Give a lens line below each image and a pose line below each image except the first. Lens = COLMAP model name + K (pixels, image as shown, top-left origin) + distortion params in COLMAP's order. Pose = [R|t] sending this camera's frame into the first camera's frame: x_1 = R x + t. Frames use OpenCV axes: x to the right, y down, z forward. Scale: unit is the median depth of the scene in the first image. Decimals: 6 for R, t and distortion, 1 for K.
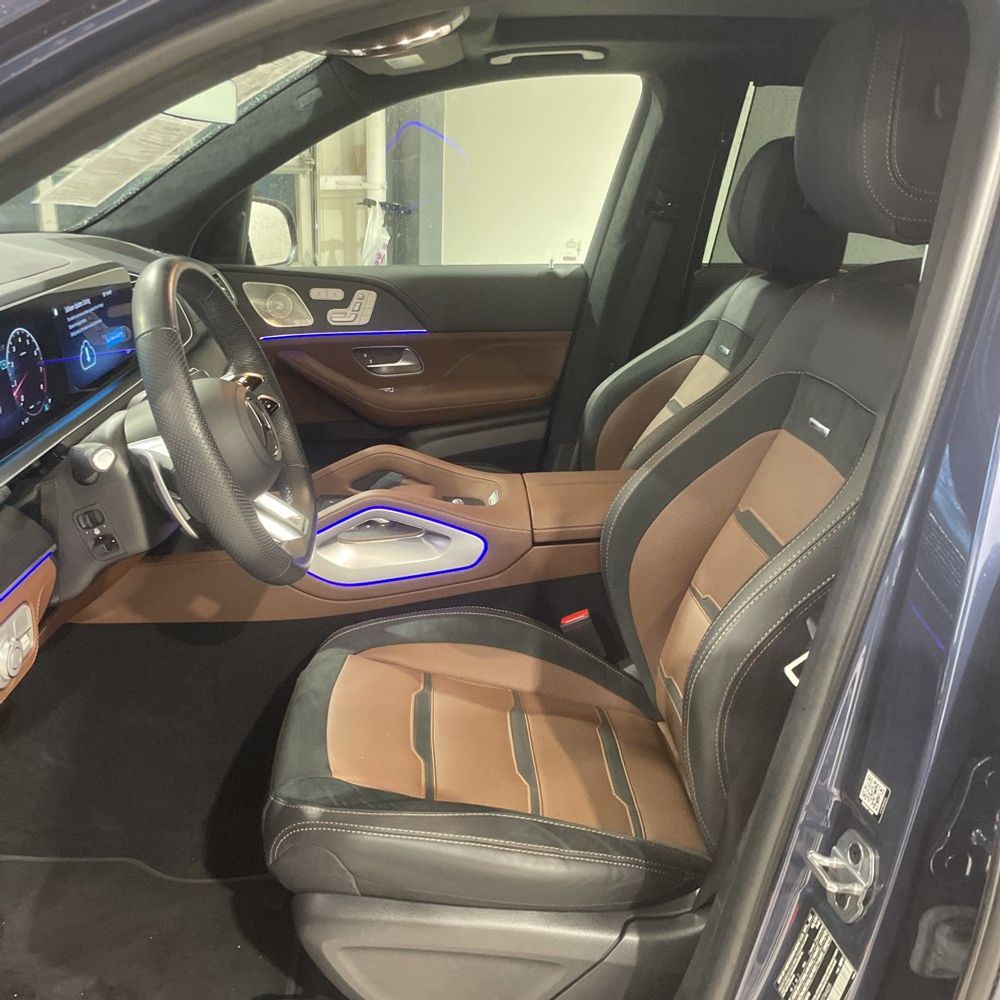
lens RADIAL K [[1060.7, 0, 499.8], [0, 1060.7, 549.8], [0, 0, 1]] dist [0.115549, -0.211802]
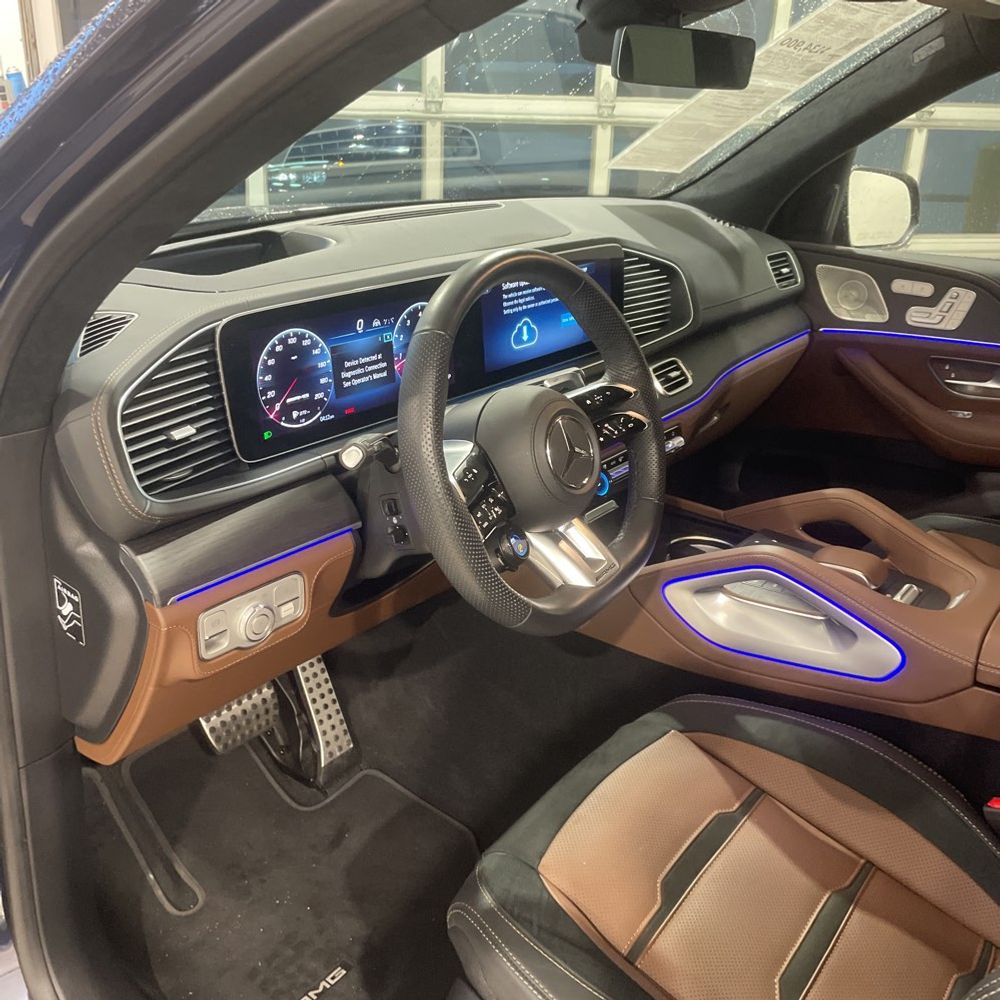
lens RADIAL K [[1026.0, 0, 505.1], [0, 1026.0, 501.3], [0, 0, 1]] dist [0.103056, -0.146240]
pose [[0.720872, 0.256020, -0.644048, 0.185456], [-0.244265, 0.963495, 0.109604, -0.101371], [0.648598, 0.078308, 0.757093, 0.225201]]
